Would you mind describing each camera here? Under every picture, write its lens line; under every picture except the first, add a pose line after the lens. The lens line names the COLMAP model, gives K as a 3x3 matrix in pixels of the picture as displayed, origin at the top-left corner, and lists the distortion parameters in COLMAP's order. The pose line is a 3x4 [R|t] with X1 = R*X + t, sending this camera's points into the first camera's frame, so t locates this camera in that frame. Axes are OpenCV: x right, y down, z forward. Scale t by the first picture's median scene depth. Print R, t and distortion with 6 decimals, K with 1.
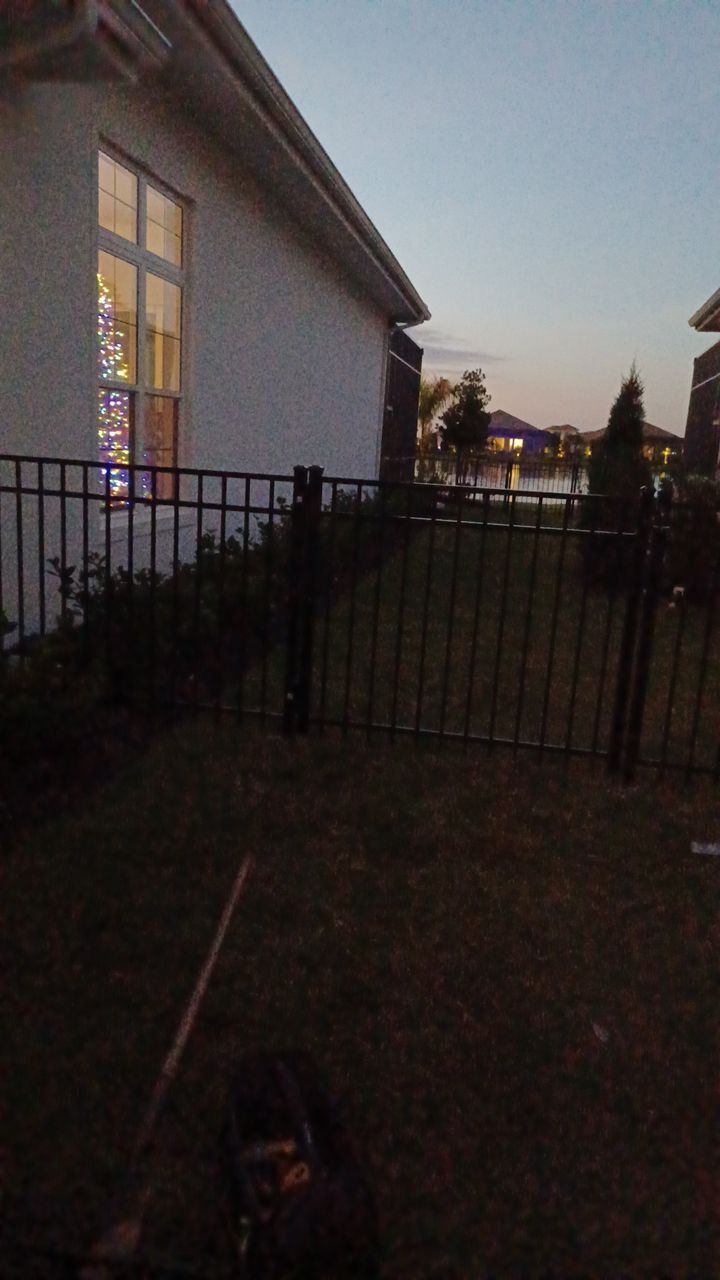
lens RADIAL K [[904.0, 0, 369.6], [0, 904.0, 640.8], [0, 0, 1]] dist [0.042622, -0.003498]
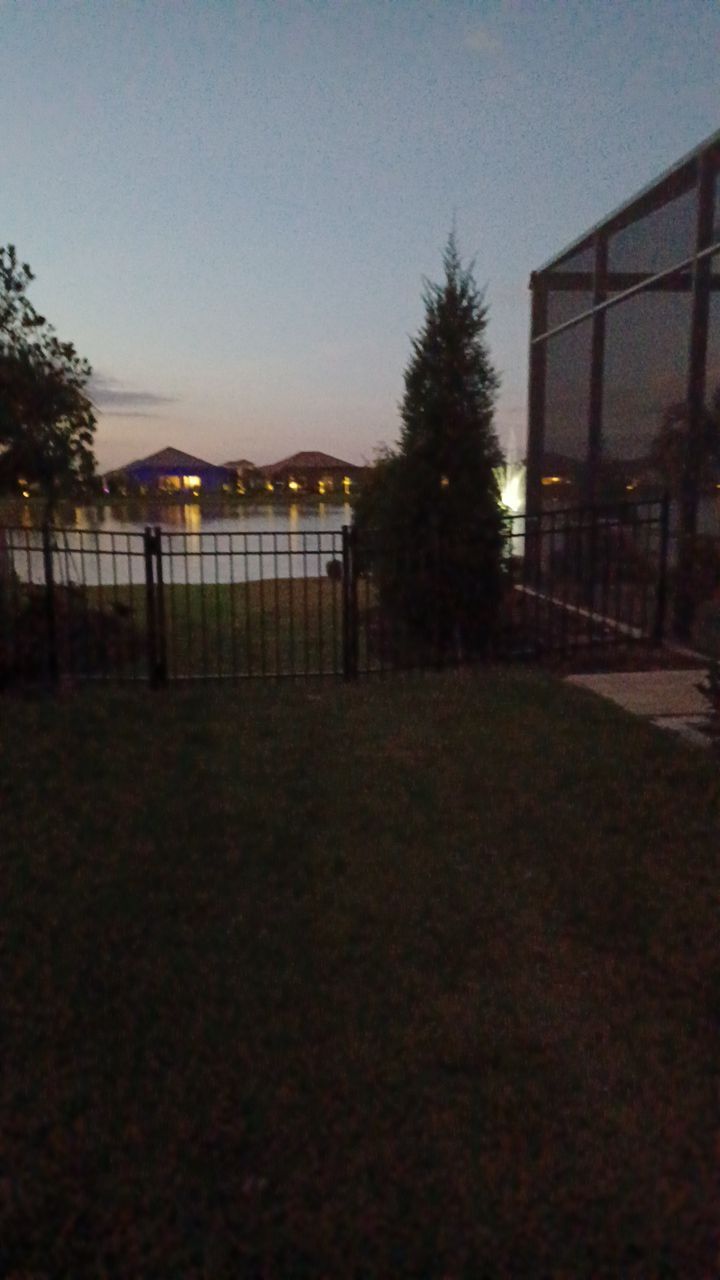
lens RADIAL K [[904.0, 0, 369.6], [0, 904.0, 640.8], [0, 0, 1]] dist [0.042622, -0.003498]
pose [[0.938866, -0.120910, 0.322353, 0.105872], [0.133569, 0.990887, -0.017357, -0.125184], [-0.317317, 0.059352, 0.946460, 0.578831]]
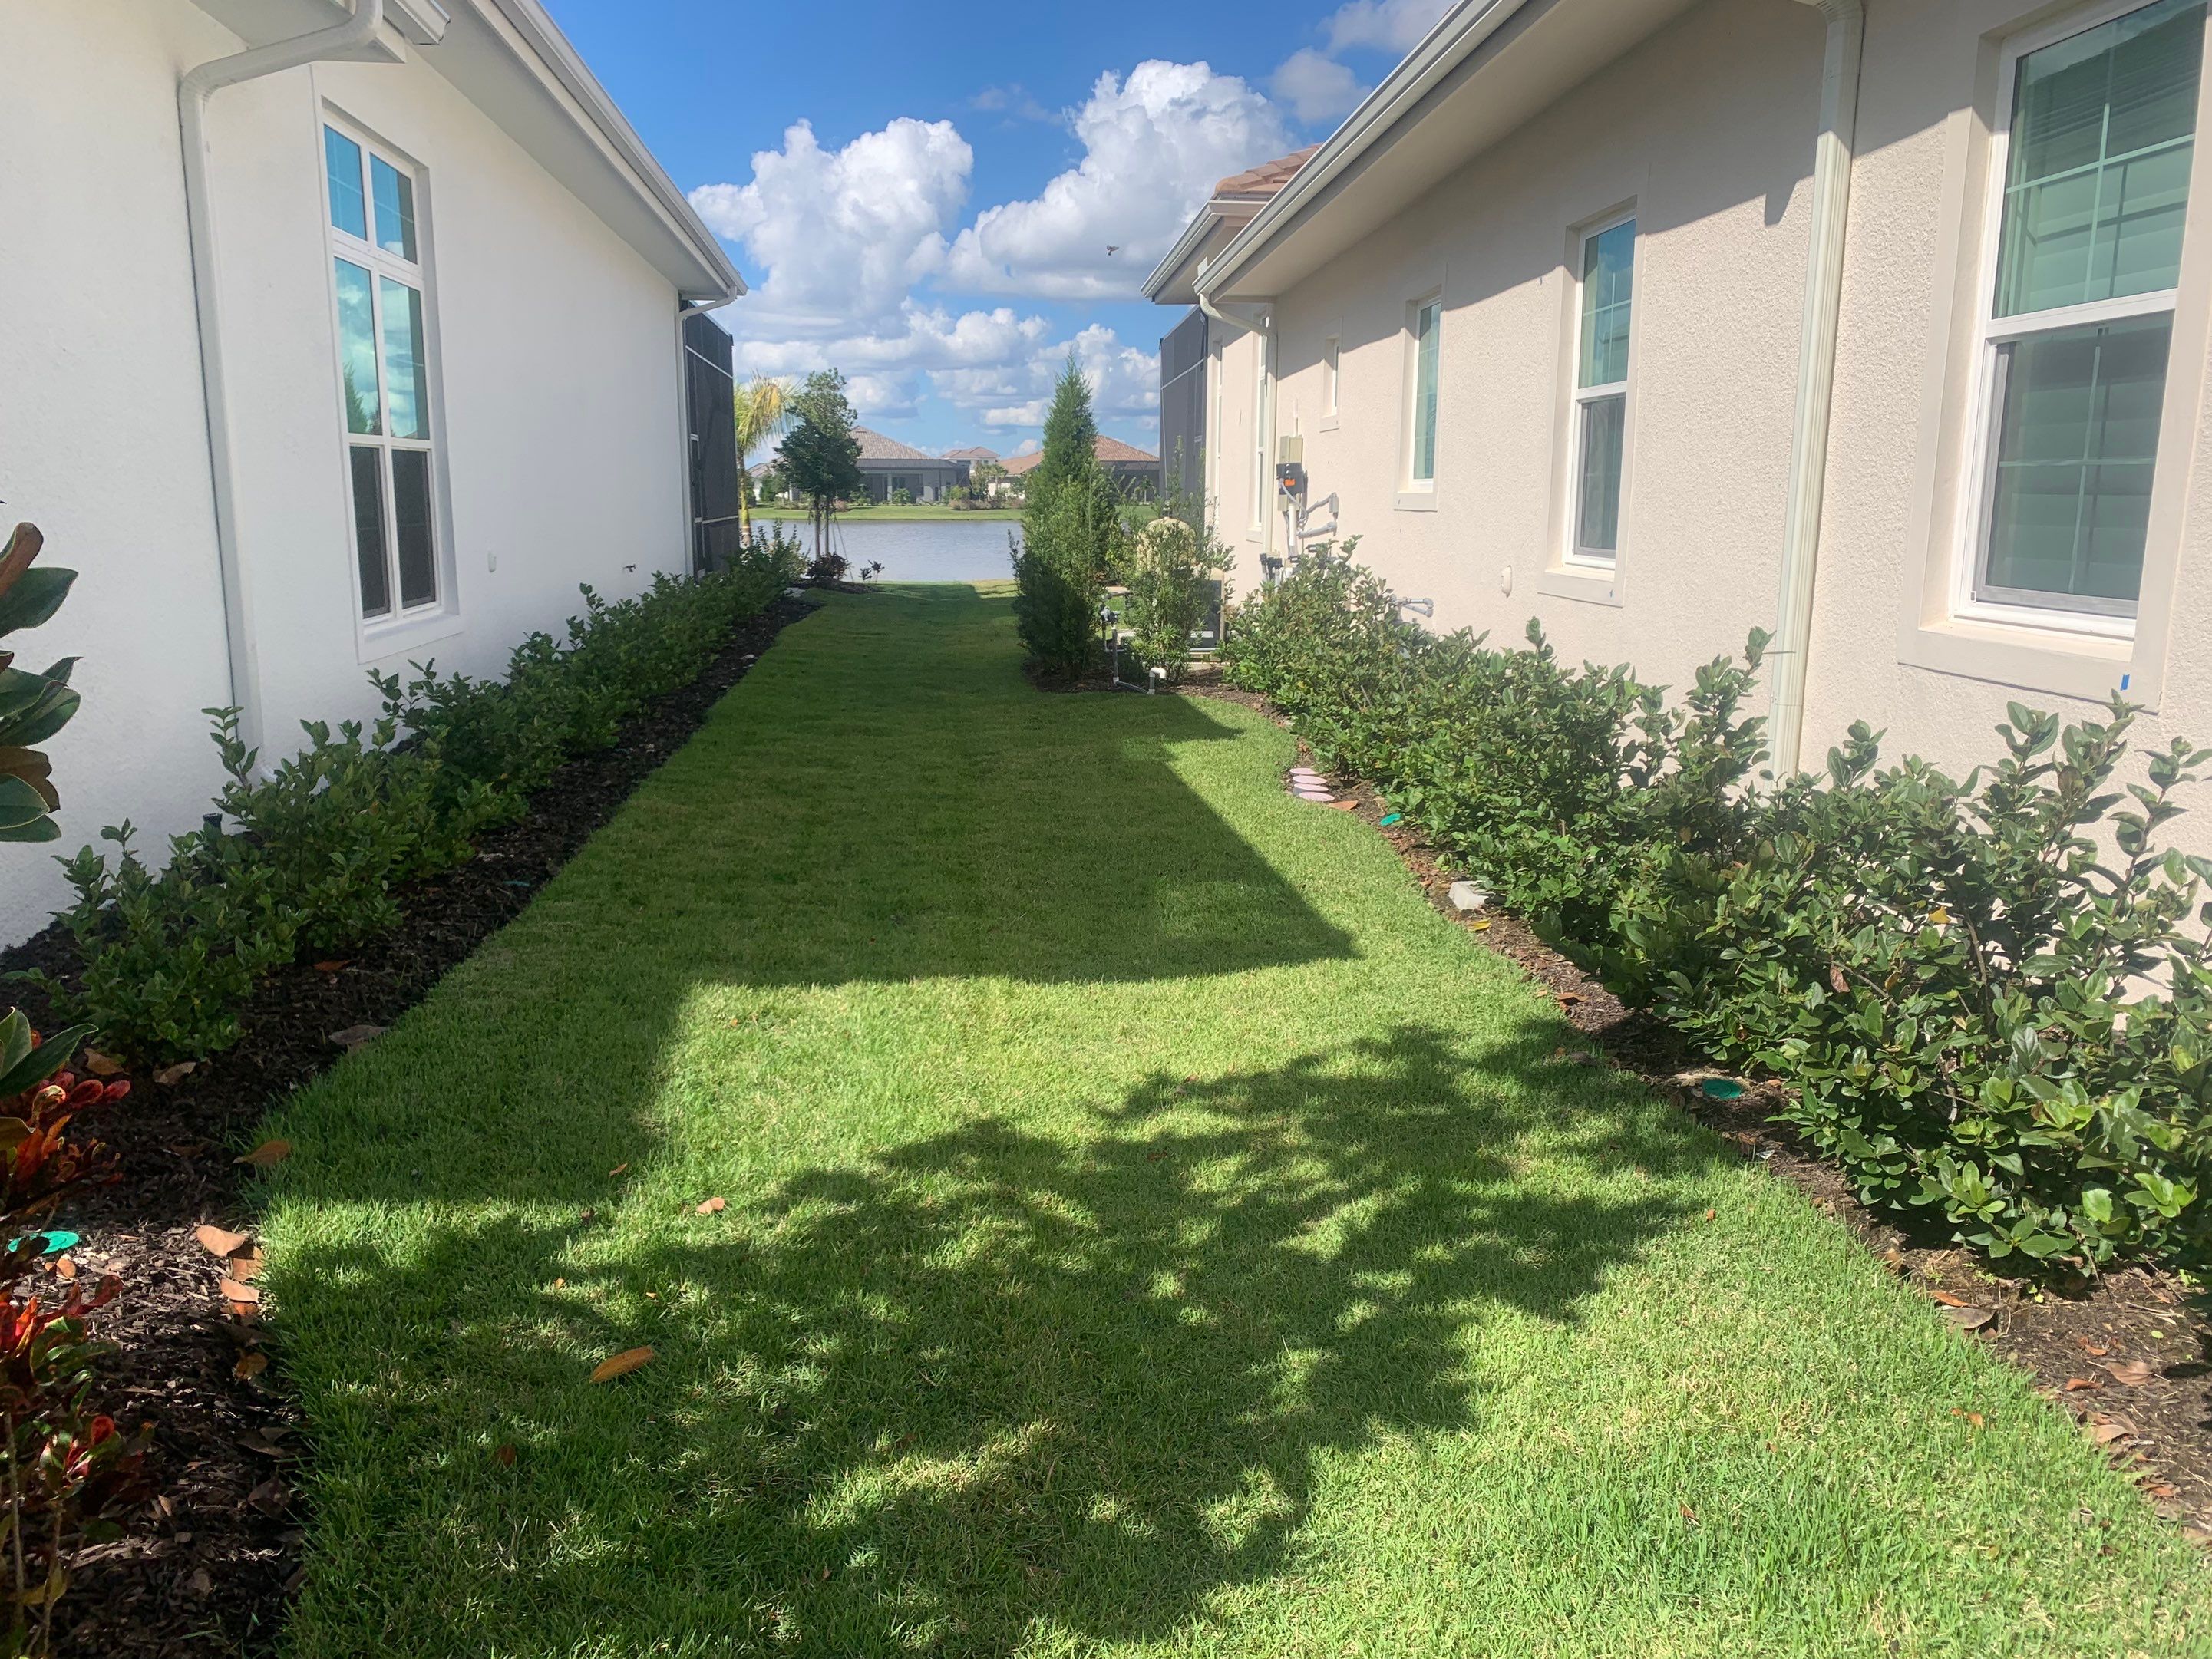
lens RADIAL K [[1589.1, 0, 1106.0], [0, 1589.1, 829.5], [0, 0, 1]] dist [0.121478, 0.000343]
pose [[0.958422, -0.114492, 0.261379, -0.027274], [0.115420, 0.993246, 0.011849, 0.022775], [-0.260970, 0.018812, 0.965164, -0.113545]]
